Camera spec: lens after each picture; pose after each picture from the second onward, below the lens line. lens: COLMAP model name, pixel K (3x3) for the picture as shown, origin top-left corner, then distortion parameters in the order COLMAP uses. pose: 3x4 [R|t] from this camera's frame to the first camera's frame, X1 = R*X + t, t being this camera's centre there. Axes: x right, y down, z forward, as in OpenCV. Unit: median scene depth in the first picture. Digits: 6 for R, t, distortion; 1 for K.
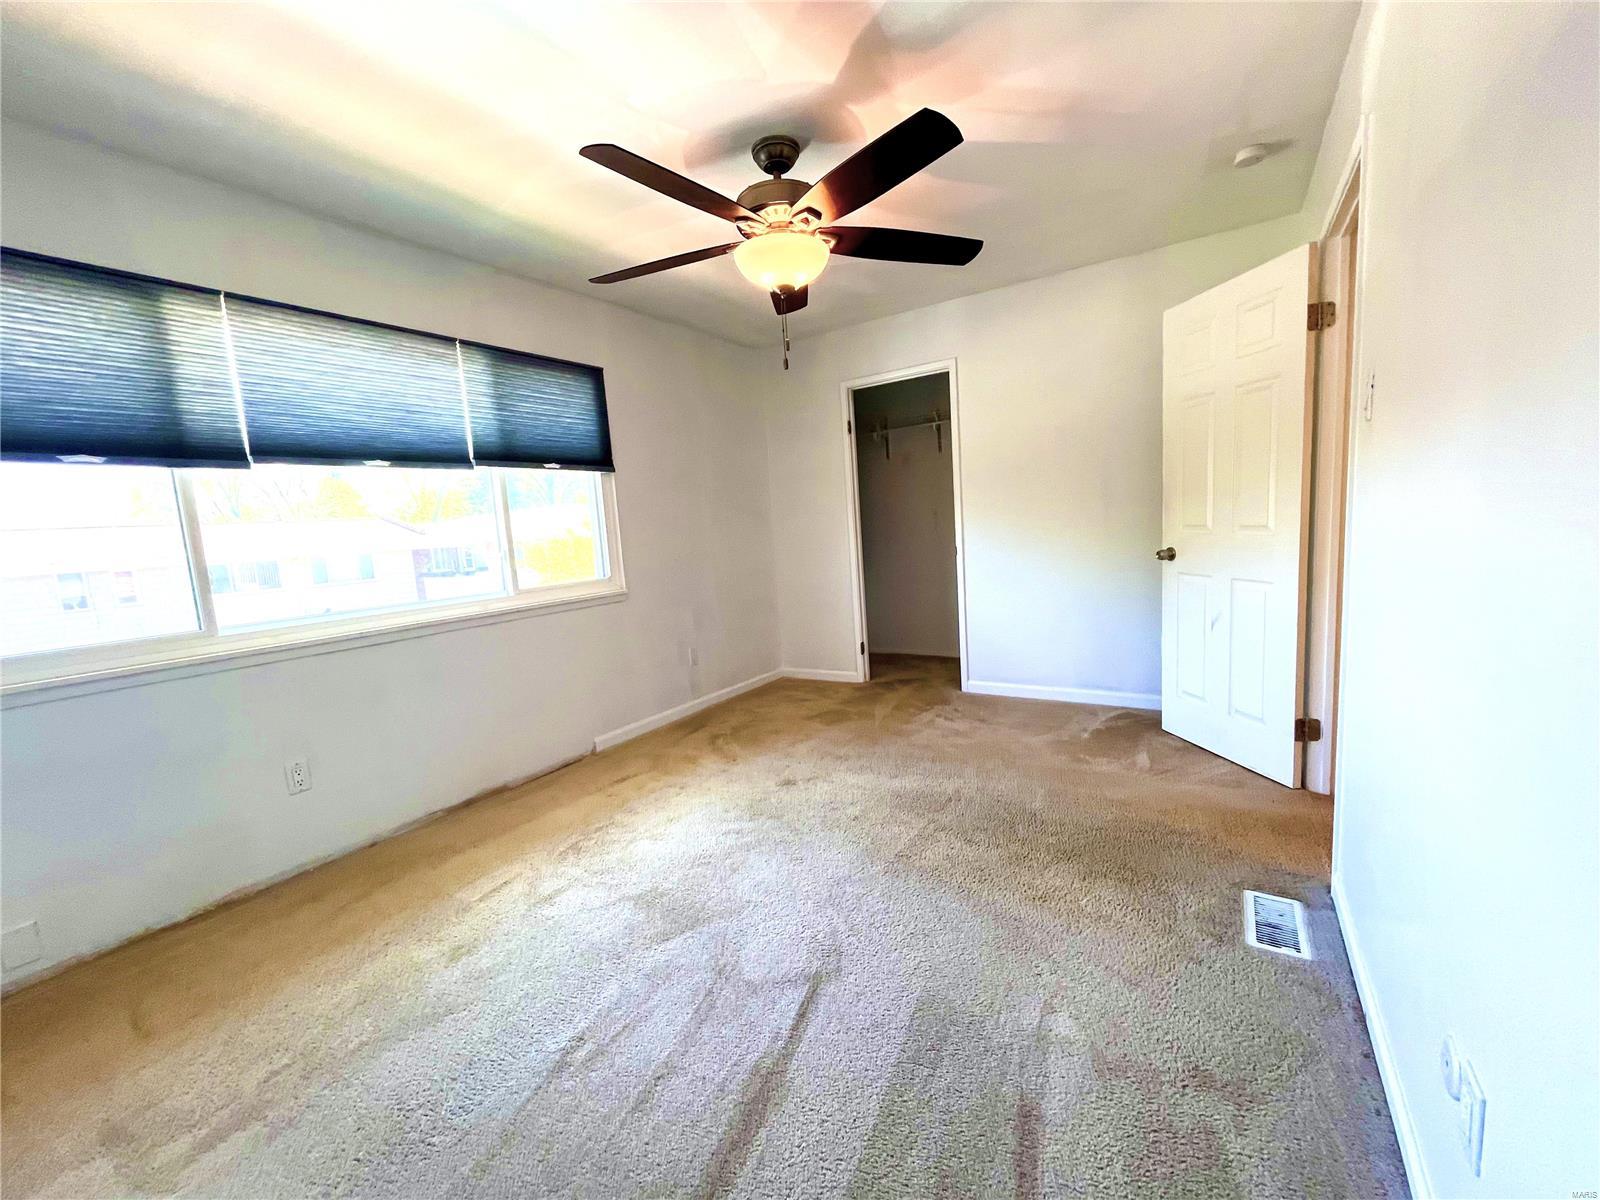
lens RADIAL K [[644.5, 0, 797.4], [0, 644.5, 600.6], [0, 0, 1]] dist [-0.002499, 0.000881]
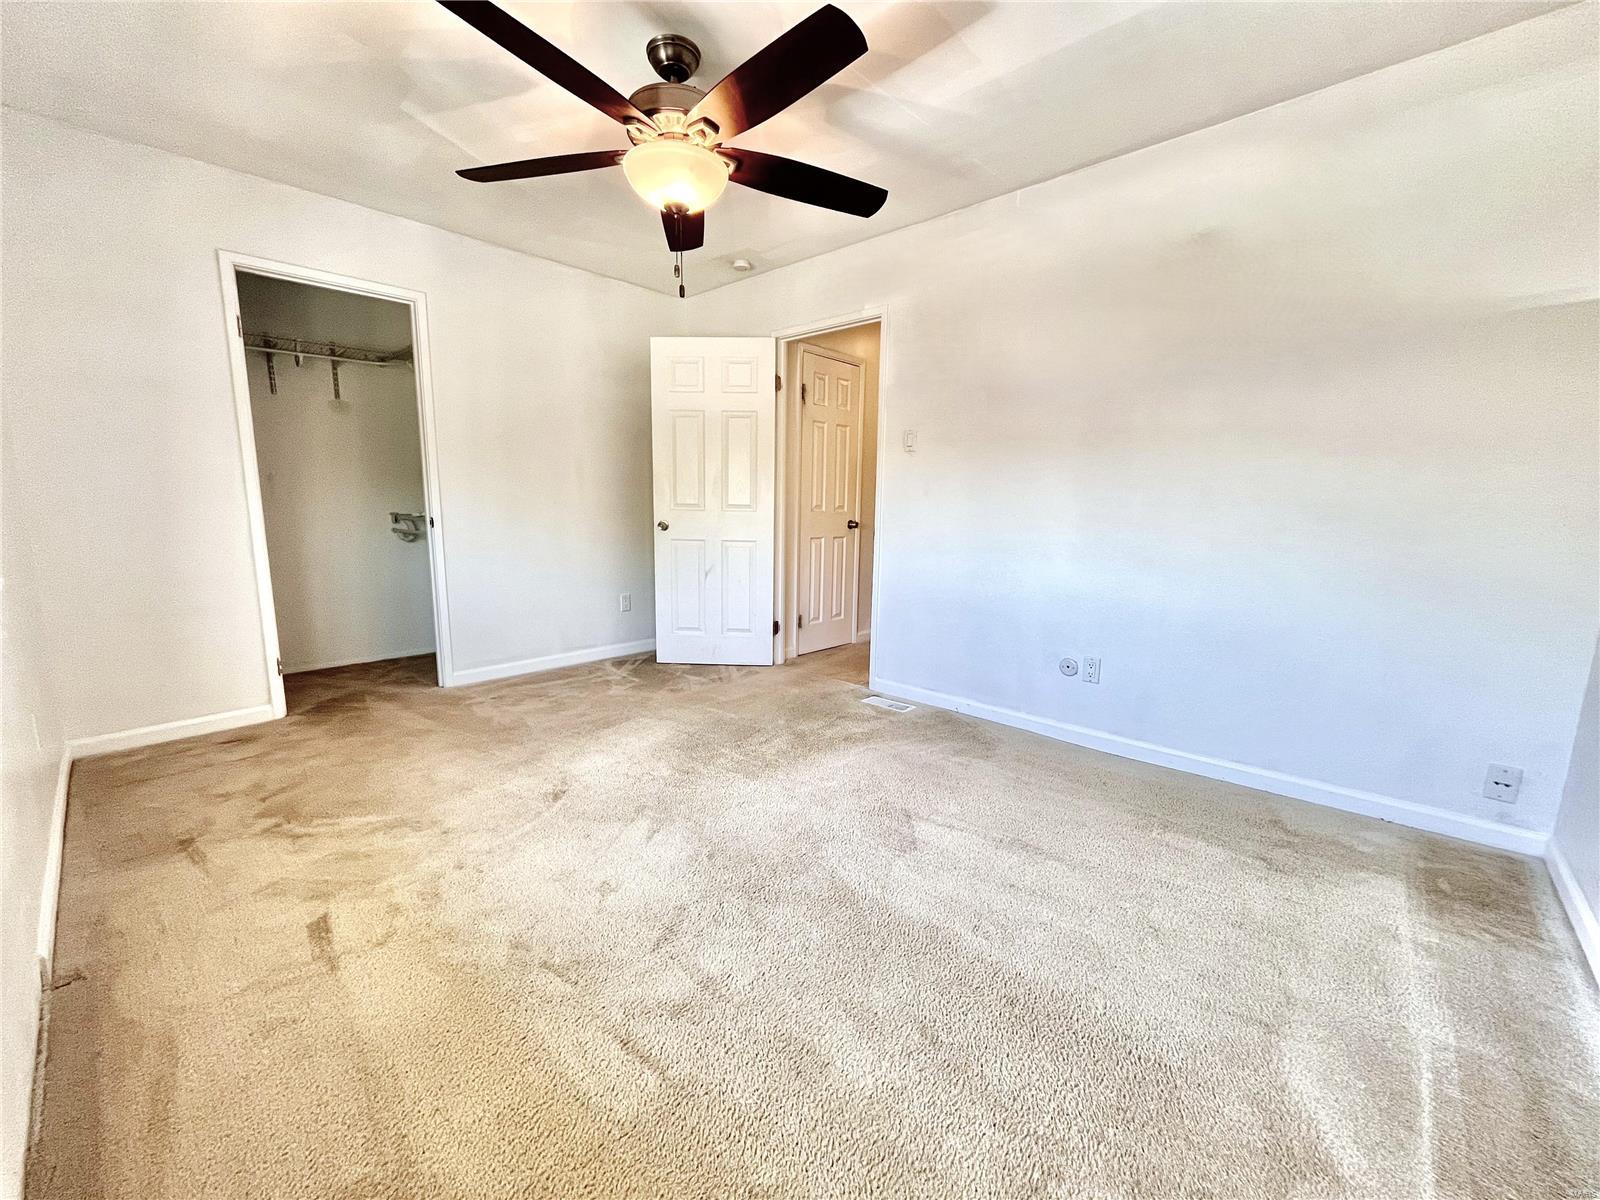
lens RADIAL K [[644.5, 0, 795.0], [0, 644.5, 605.3], [0, 0, 1]] dist [-0.002499, 0.000881]
pose [[0.170941, -0.084974, 0.981610, -0.621249], [0.094605, 0.993086, 0.069492, 0.020102], [-0.980729, 0.080986, 0.177798, 0.471091]]
